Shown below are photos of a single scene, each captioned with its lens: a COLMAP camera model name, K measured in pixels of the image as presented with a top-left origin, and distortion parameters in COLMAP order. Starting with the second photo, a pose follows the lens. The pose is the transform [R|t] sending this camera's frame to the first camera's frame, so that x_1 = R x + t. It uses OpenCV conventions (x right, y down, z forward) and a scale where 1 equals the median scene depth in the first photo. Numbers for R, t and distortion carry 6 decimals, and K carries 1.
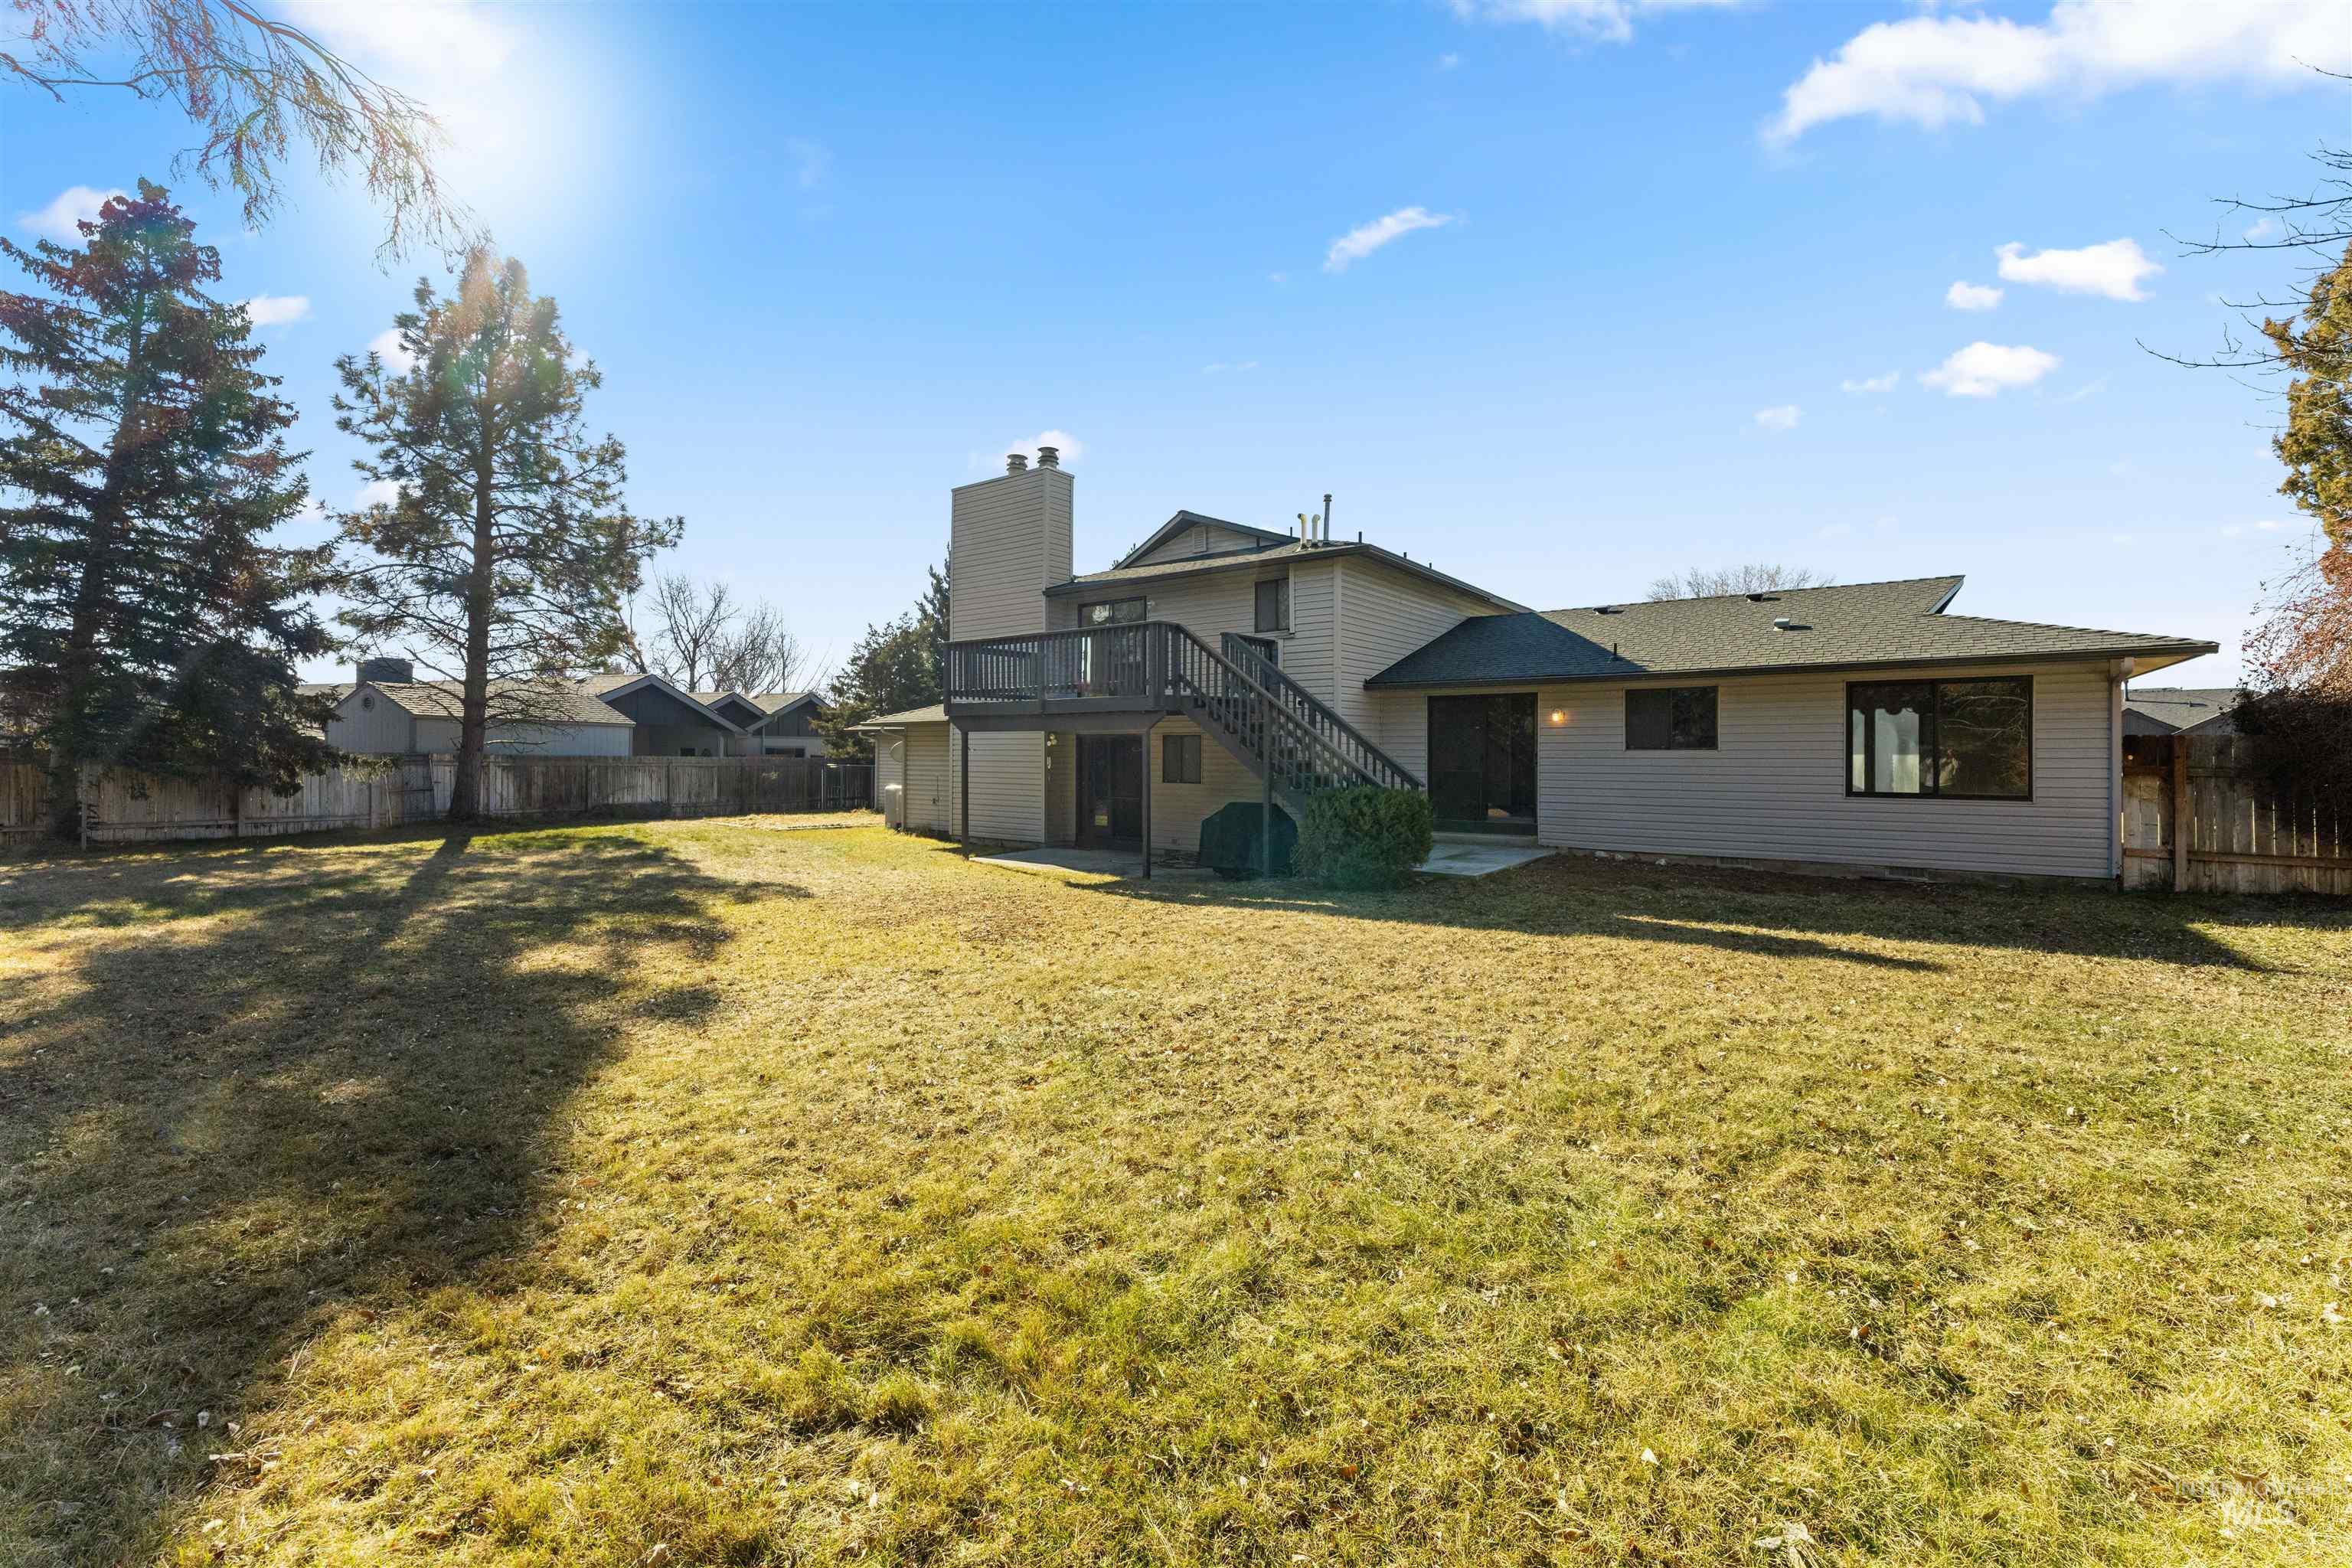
lens RADIAL K [[955.5, 0, 1154.7], [0, 955.5, 749.1], [0, 0, 1]] dist [-0.012015, 0.000456]
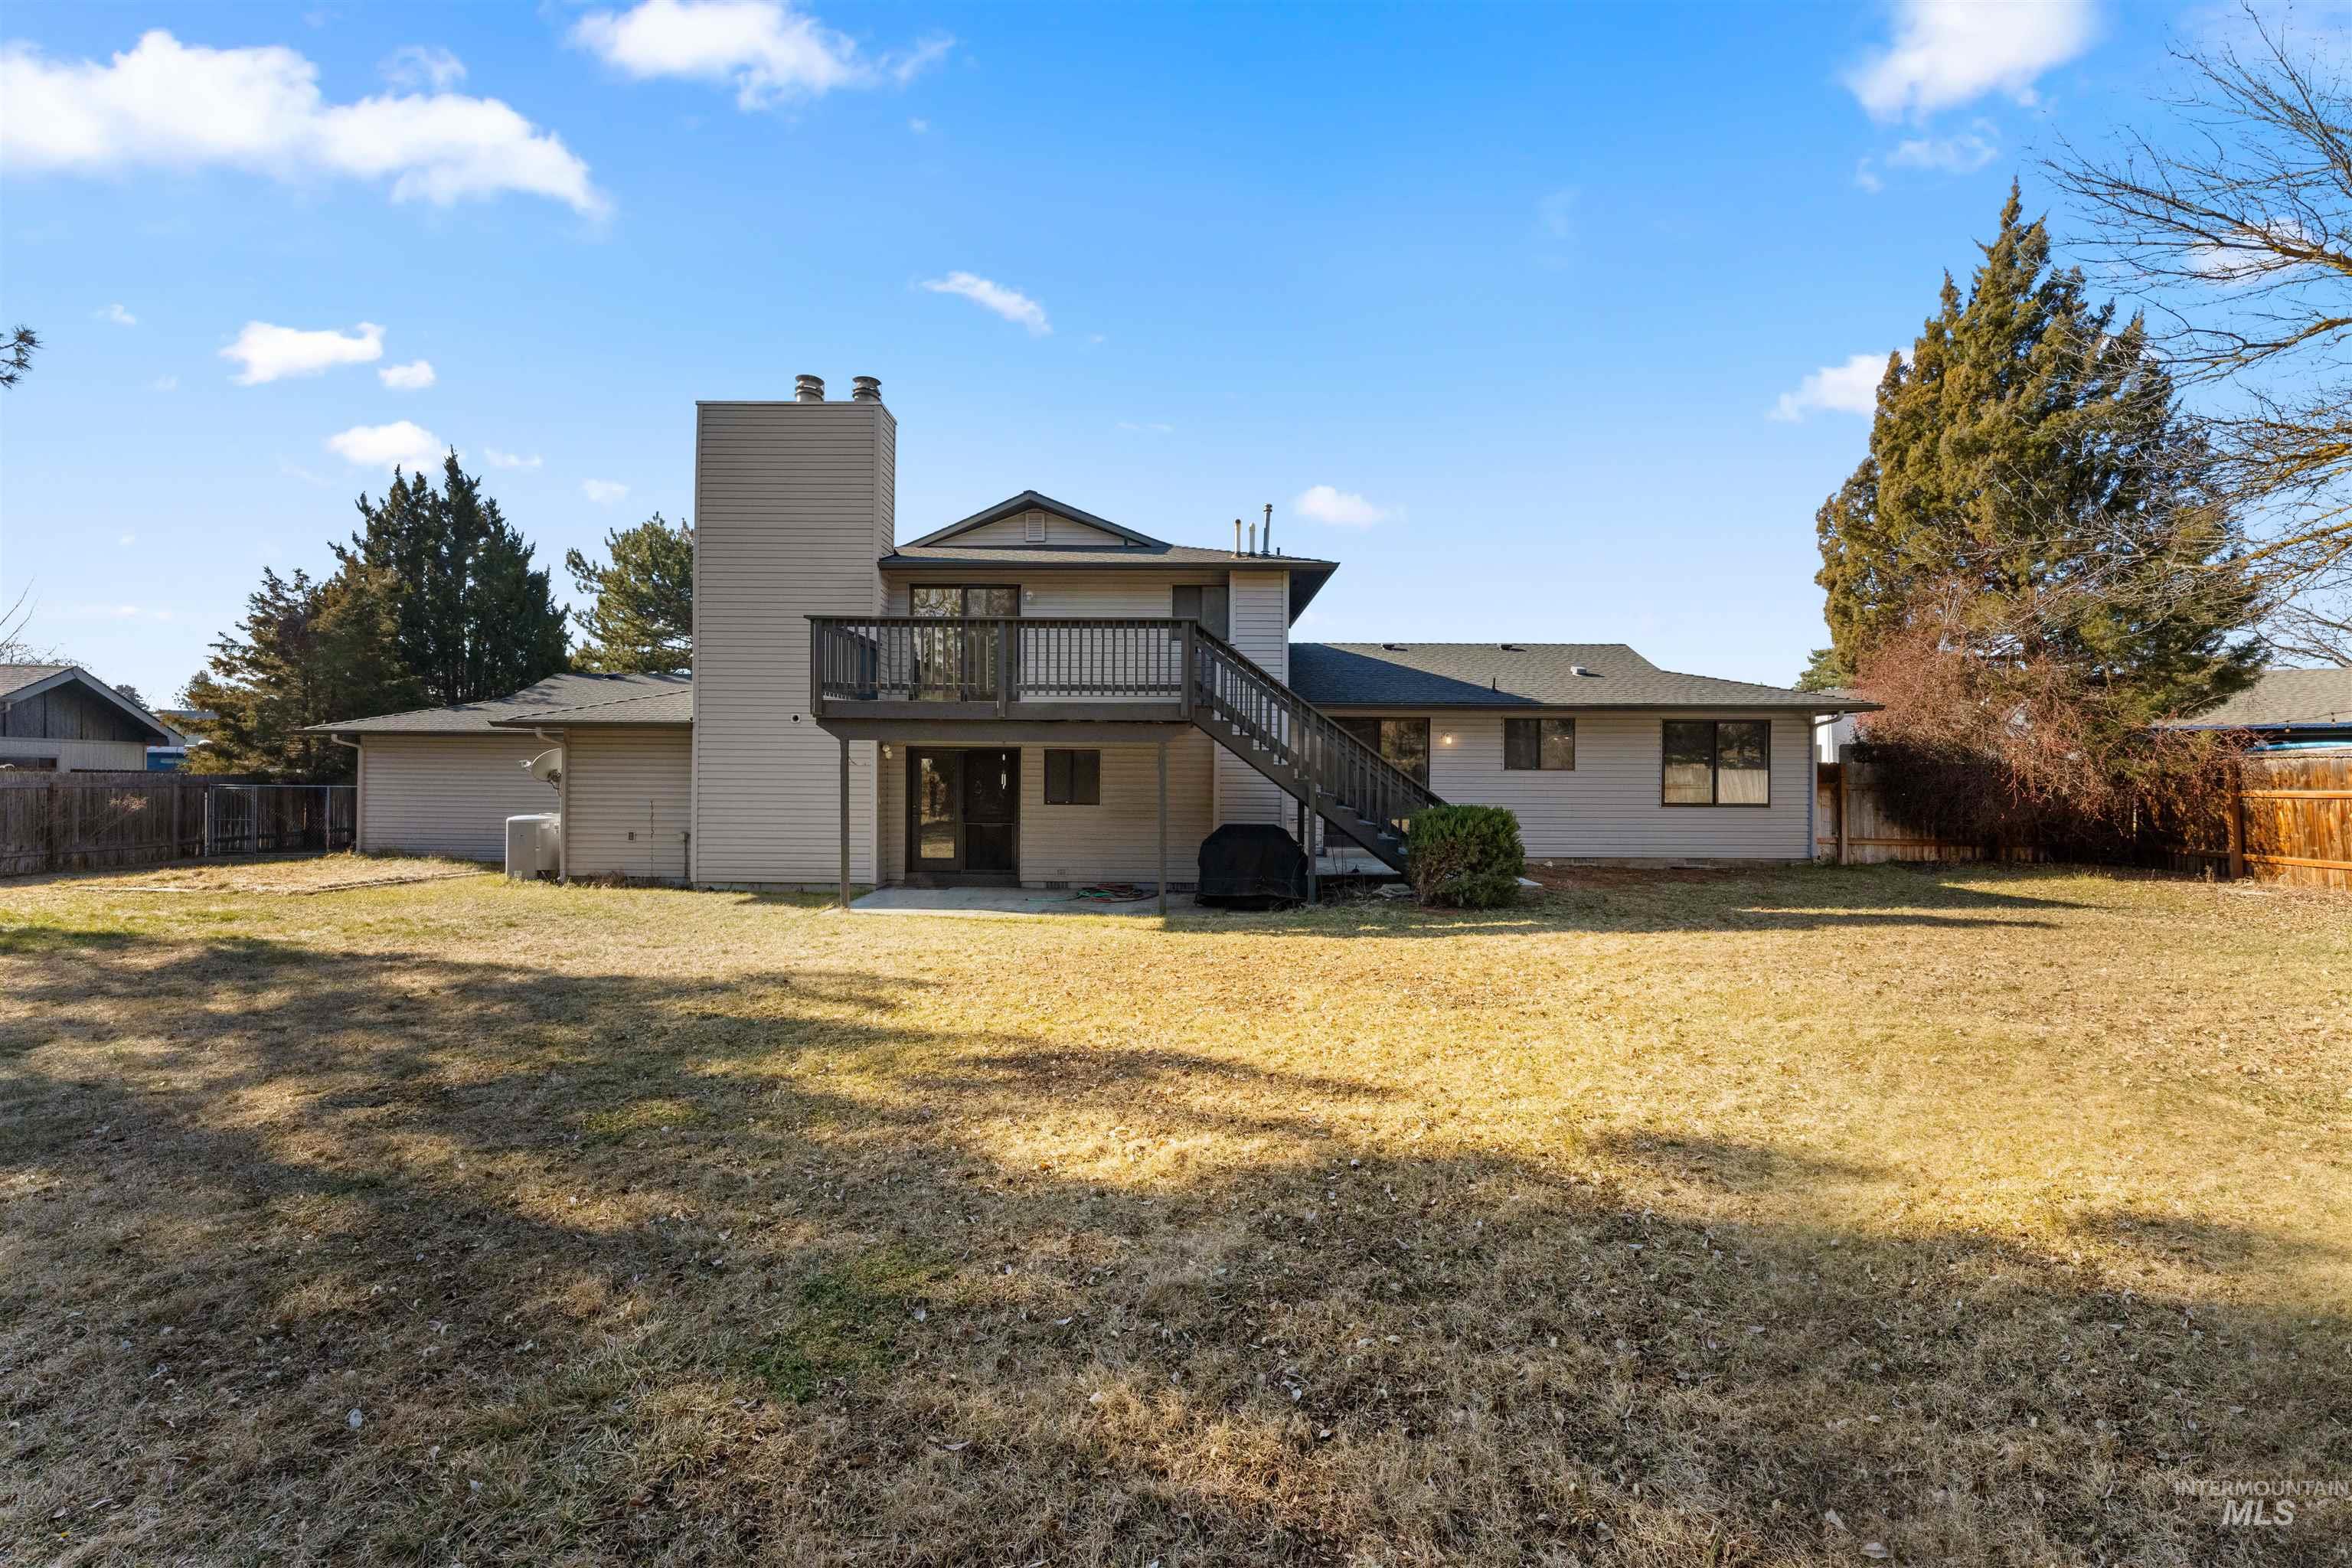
lens RADIAL K [[955.5, 0, 1174.6], [0, 955.5, 775.2], [0, 0, 1]] dist [-0.012015, 0.000456]
pose [[0.795462, 0.002129, 0.605999, -0.482150], [-0.007964, 0.999944, 0.006940, 0.001971], [-0.605951, -0.010347, 0.795435, 0.282267]]
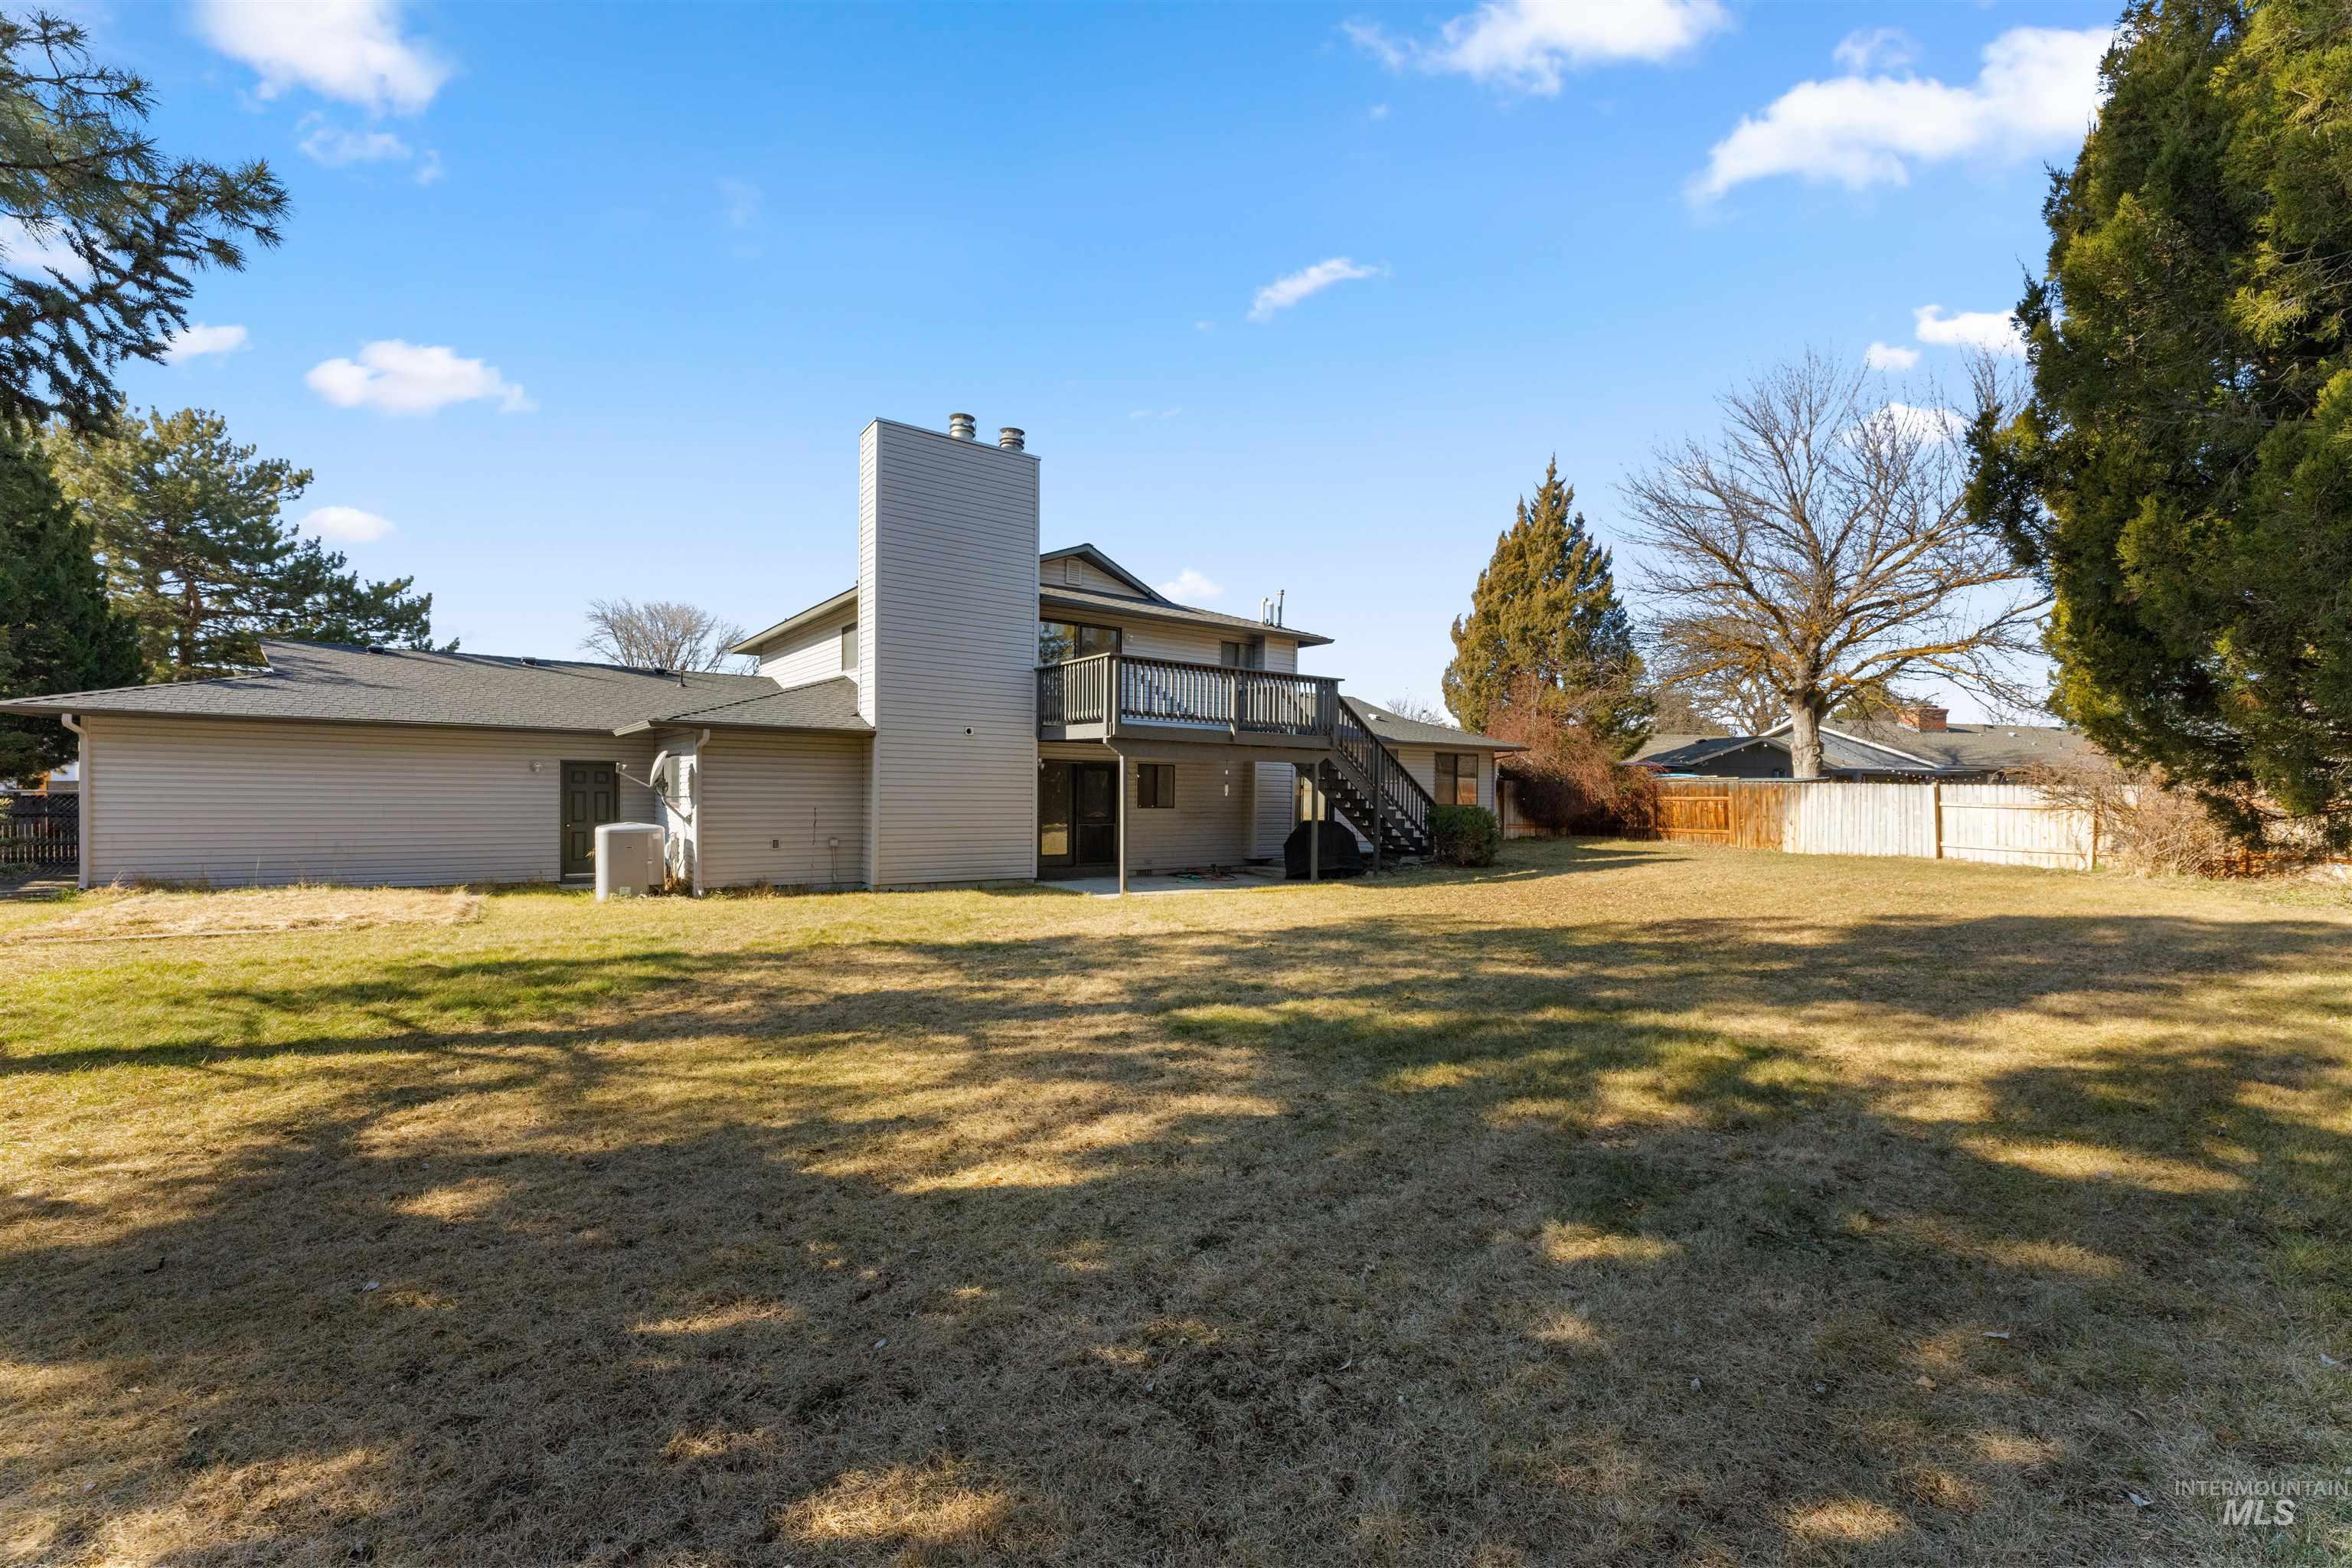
lens RADIAL K [[955.5, 0, 1183.4], [0, 955.5, 795.3], [0, 0, 1]] dist [-0.012015, 0.000456]
pose [[0.270037, -0.003322, 0.962844, -1.152508], [-0.018203, 0.999798, 0.008554, 0.012552], [-0.962678, -0.019836, 0.269922, 0.763303]]
